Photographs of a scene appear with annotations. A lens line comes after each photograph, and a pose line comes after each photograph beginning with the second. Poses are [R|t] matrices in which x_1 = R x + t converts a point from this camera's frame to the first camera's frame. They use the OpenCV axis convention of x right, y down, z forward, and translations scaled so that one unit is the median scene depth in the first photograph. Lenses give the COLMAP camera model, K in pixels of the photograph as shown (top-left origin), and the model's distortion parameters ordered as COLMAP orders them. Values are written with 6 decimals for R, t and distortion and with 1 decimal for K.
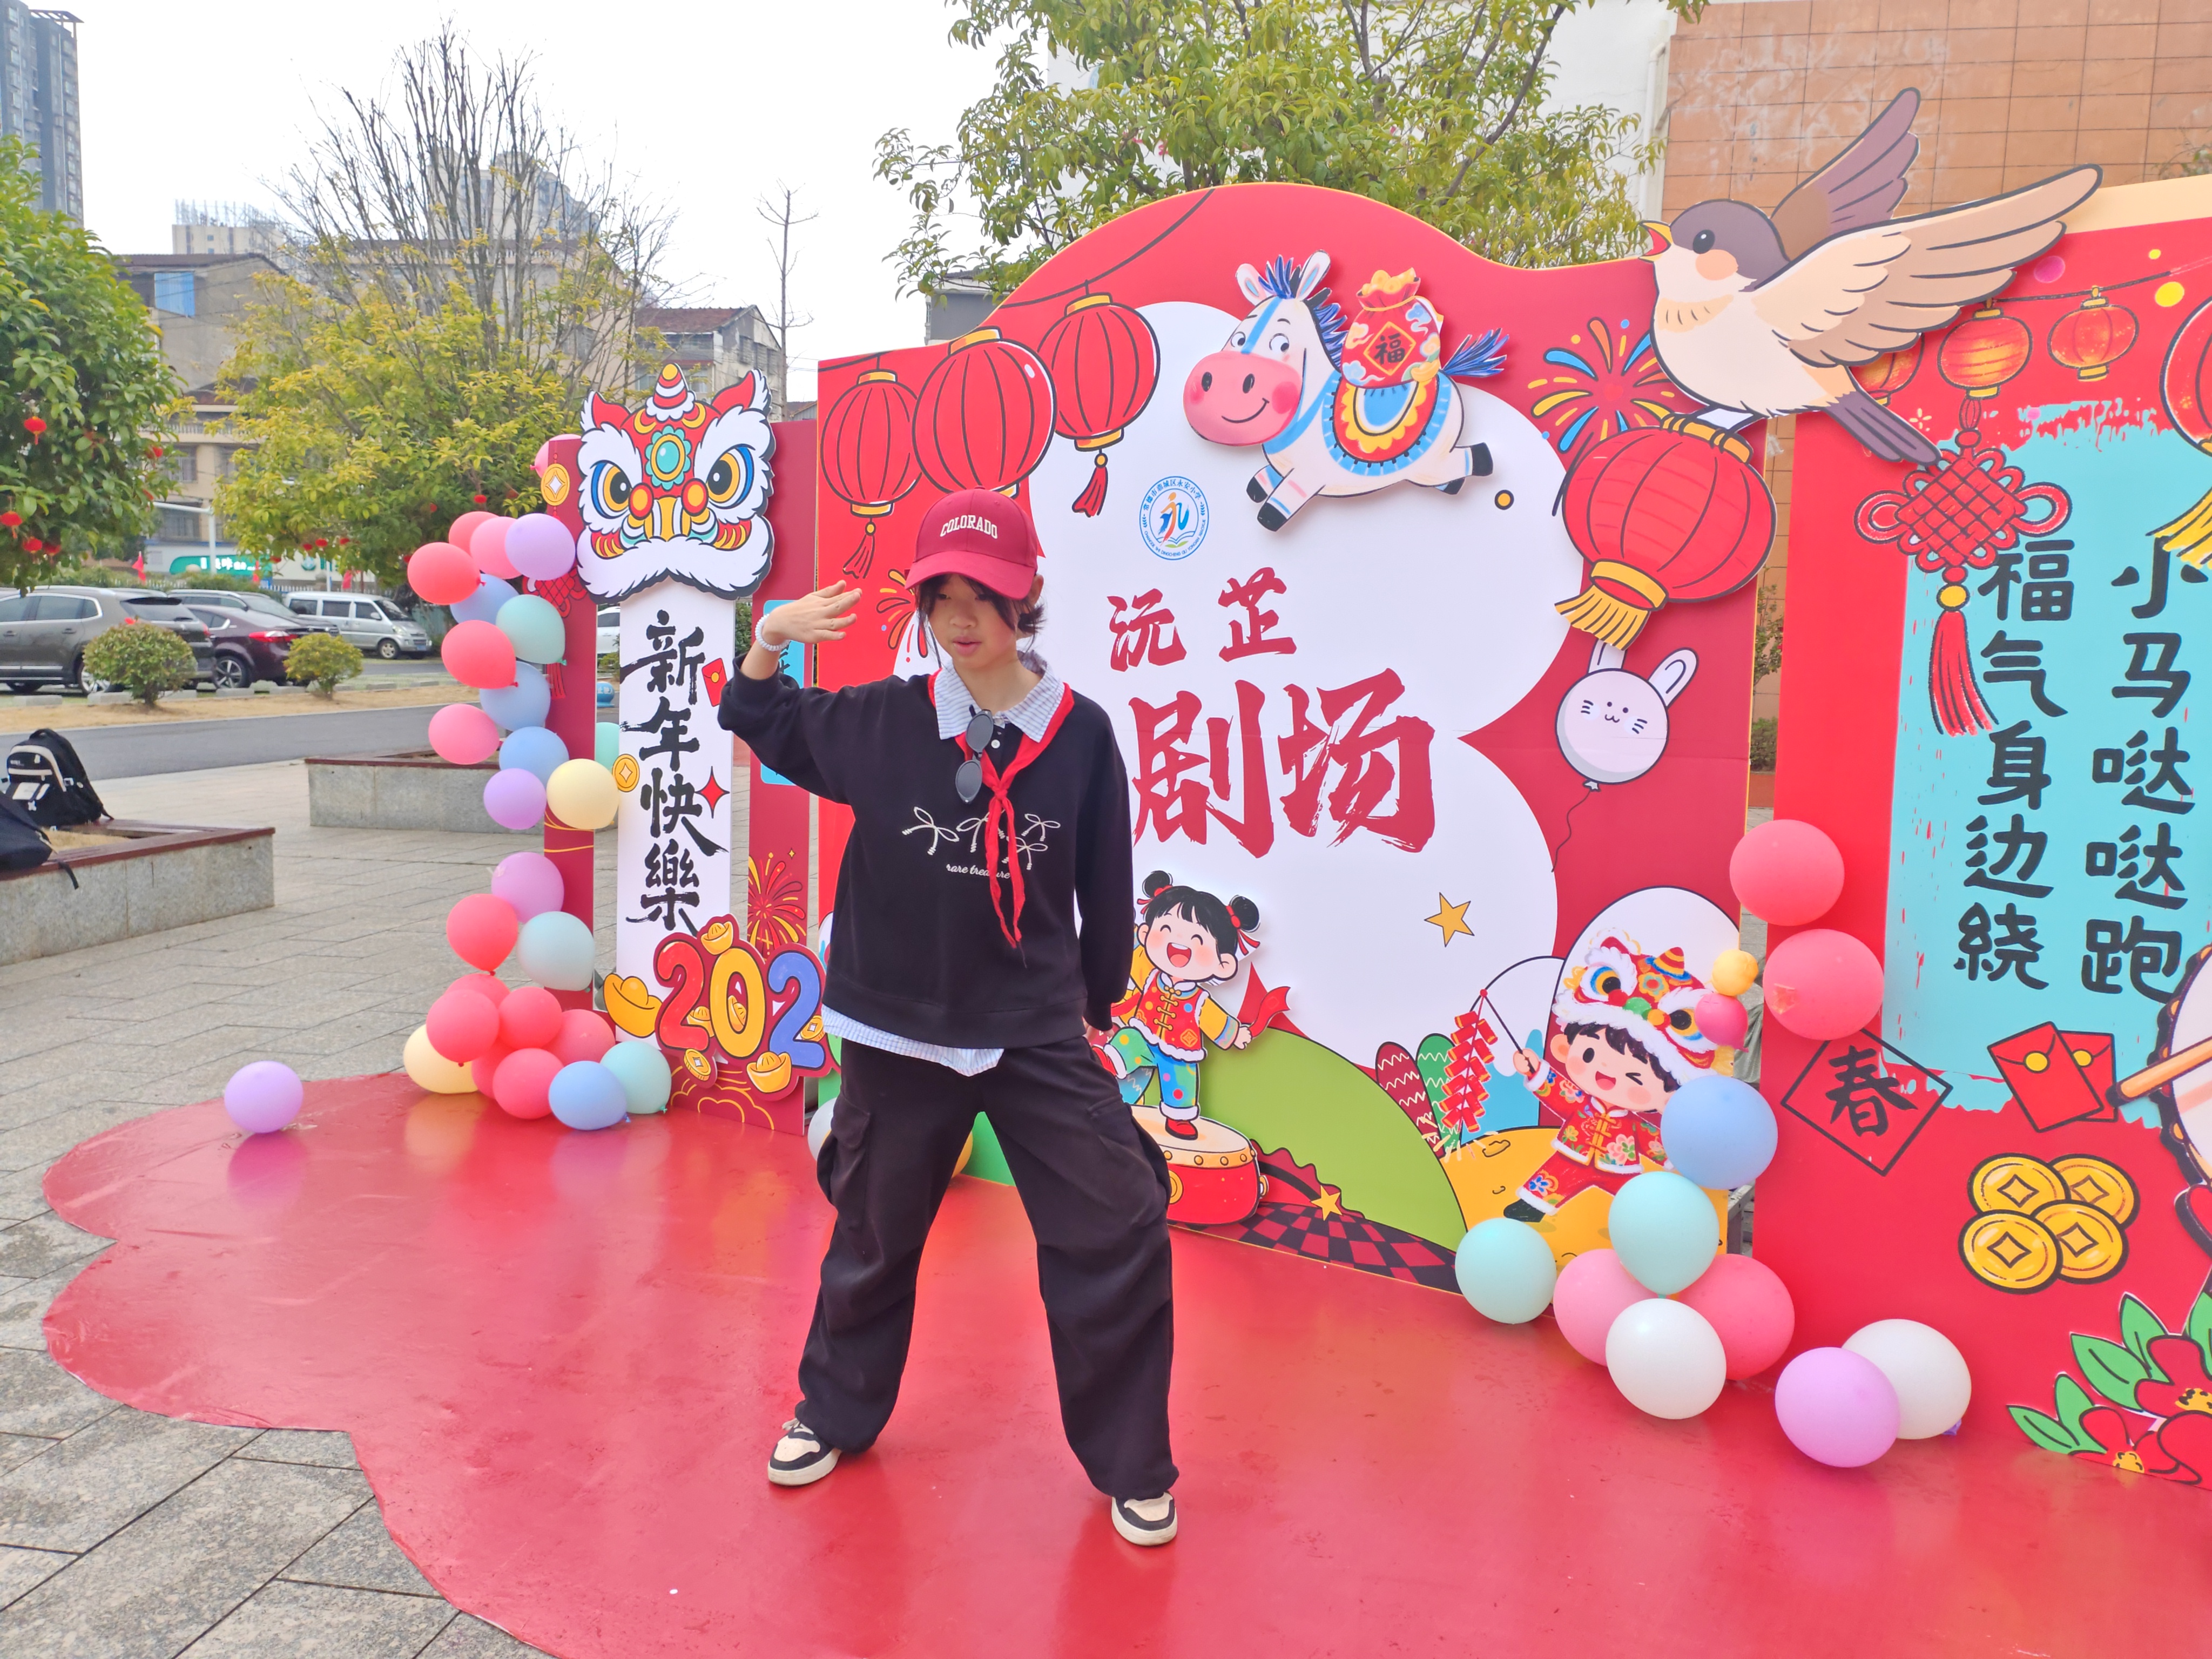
lens RADIAL K [[1659.3, 0, 1113.7], [0, 1659.3, 839.3], [0, 0, 1]] dist [0.005474, 0.042363]
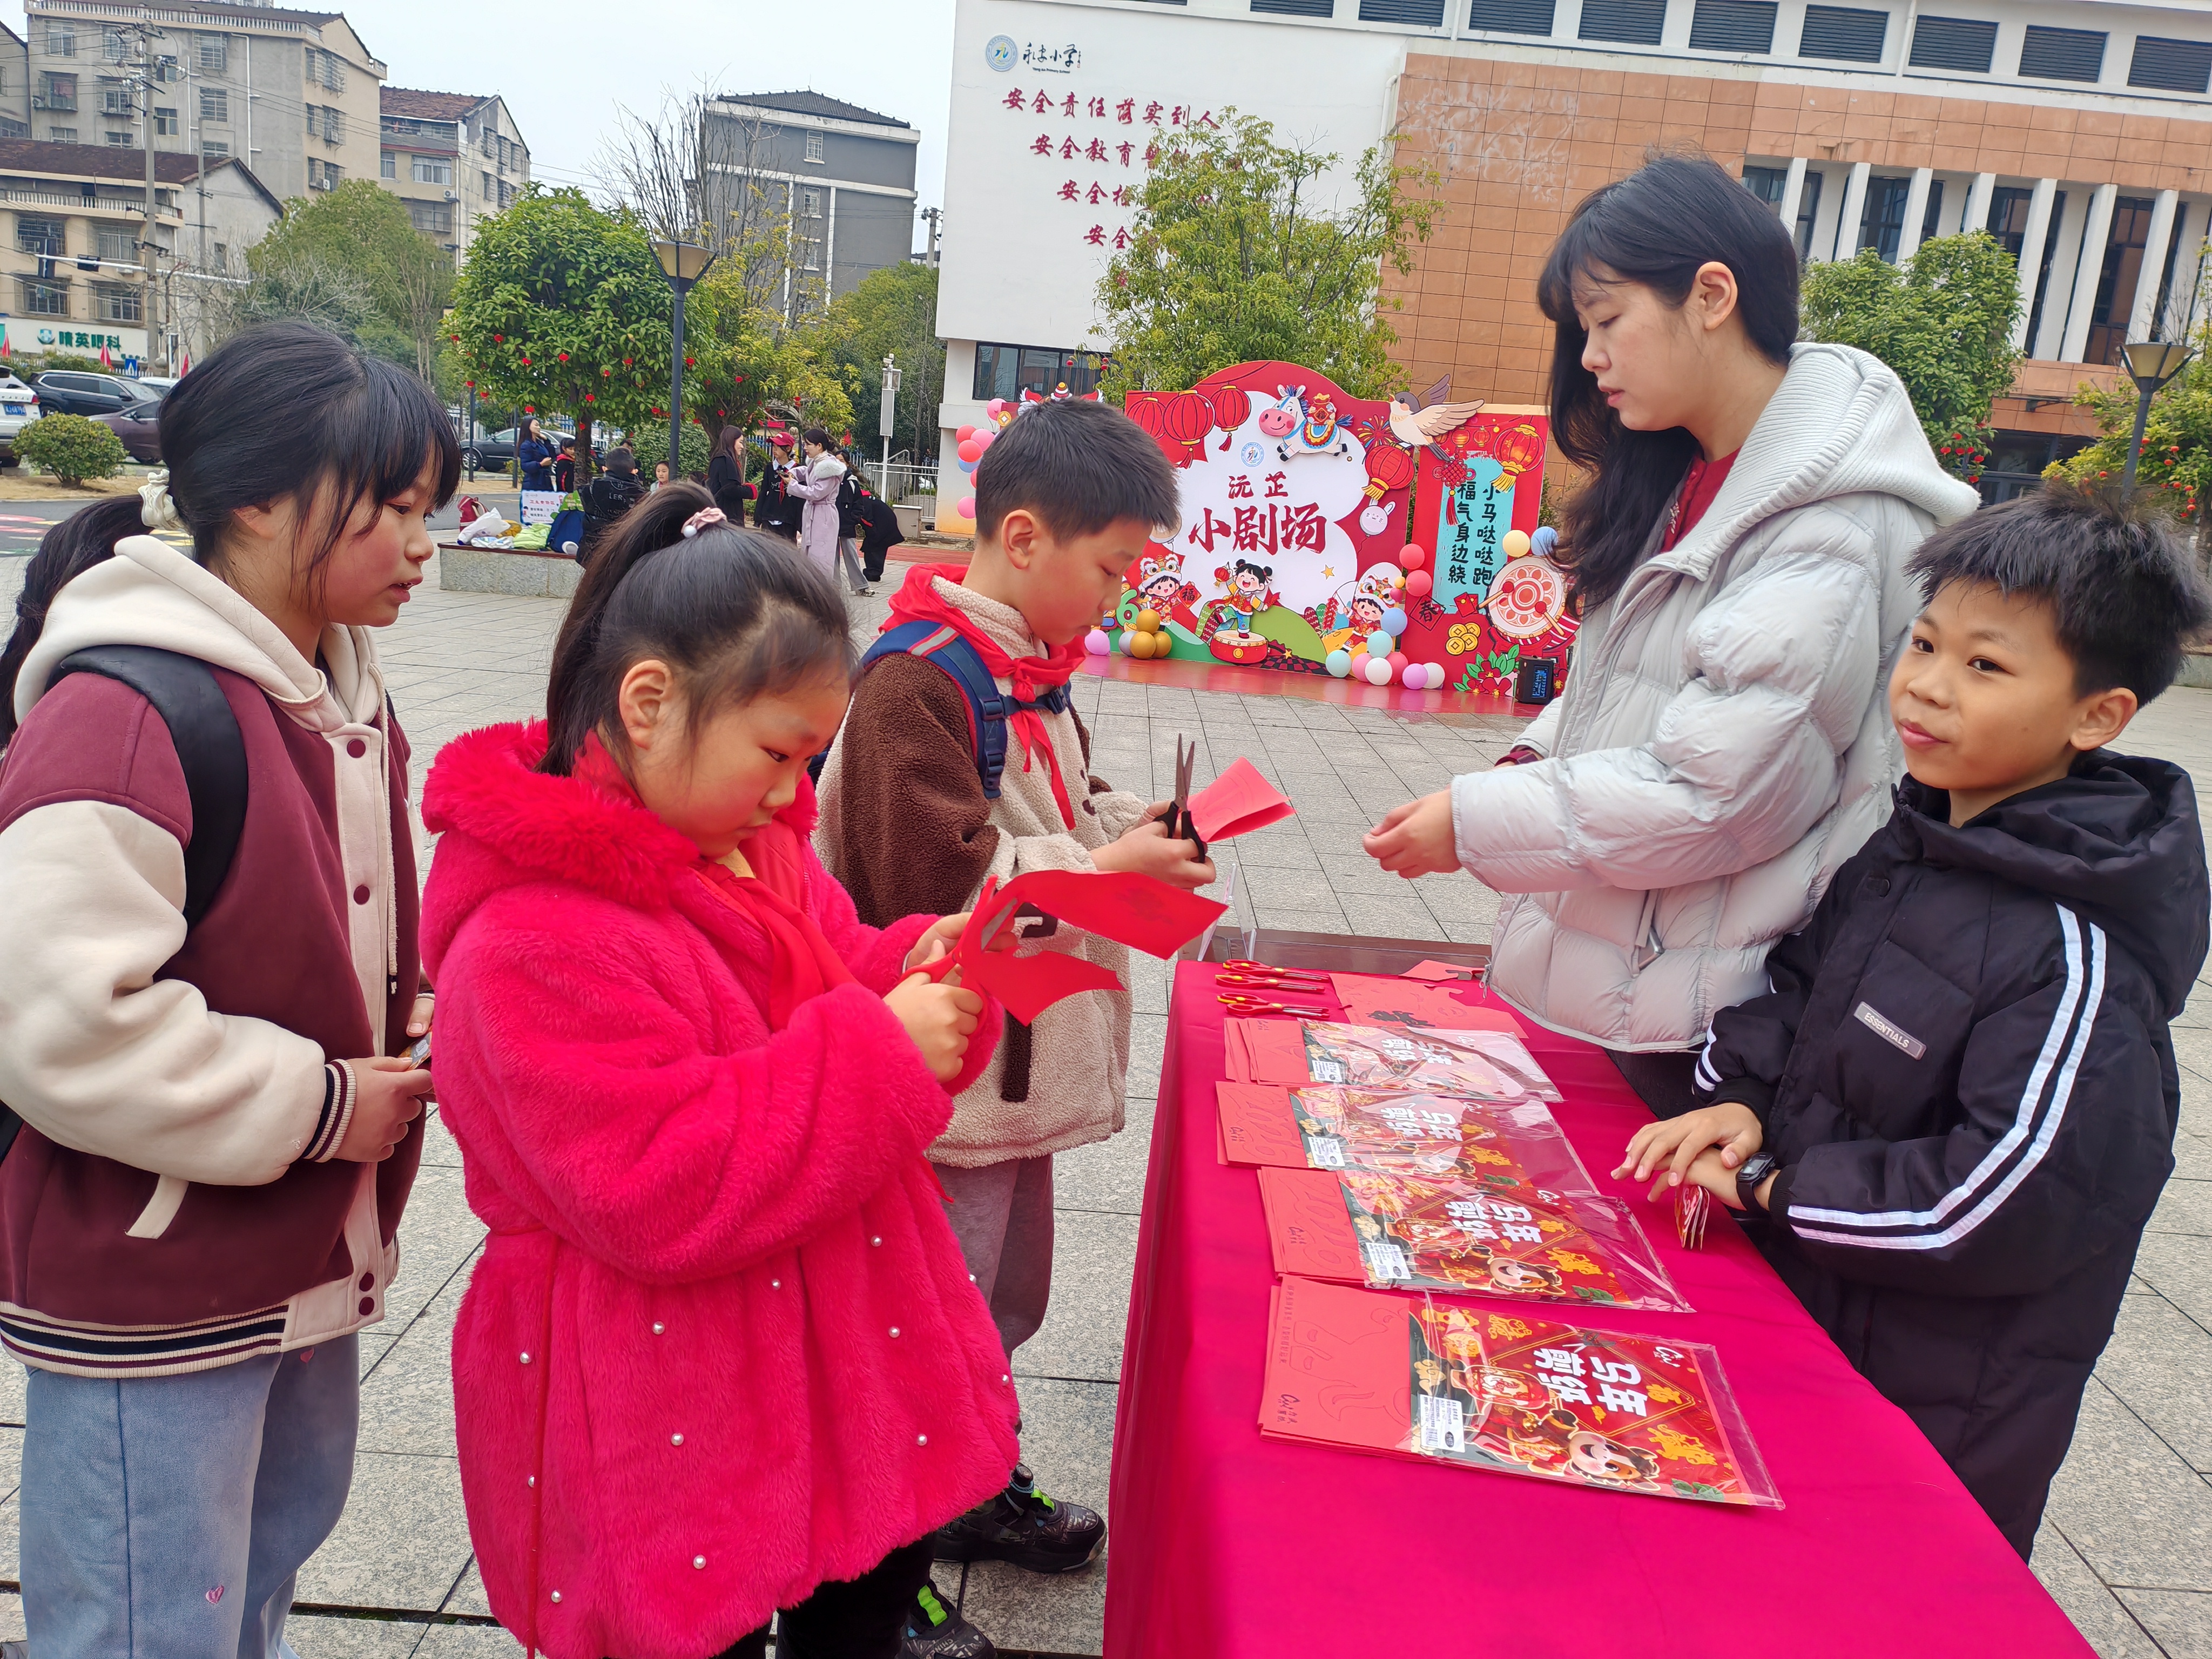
lens RADIAL K [[1659.3, 0, 1113.7], [0, 1659.3, 839.3], [0, 0, 1]] dist [0.005474, 0.042363]
pose [[0.983886, 0.022604, 0.177362, -0.897421], [-0.039642, 0.994866, 0.093115, 0.310969], [-0.174347, -0.098645, 0.979731, -2.564907]]
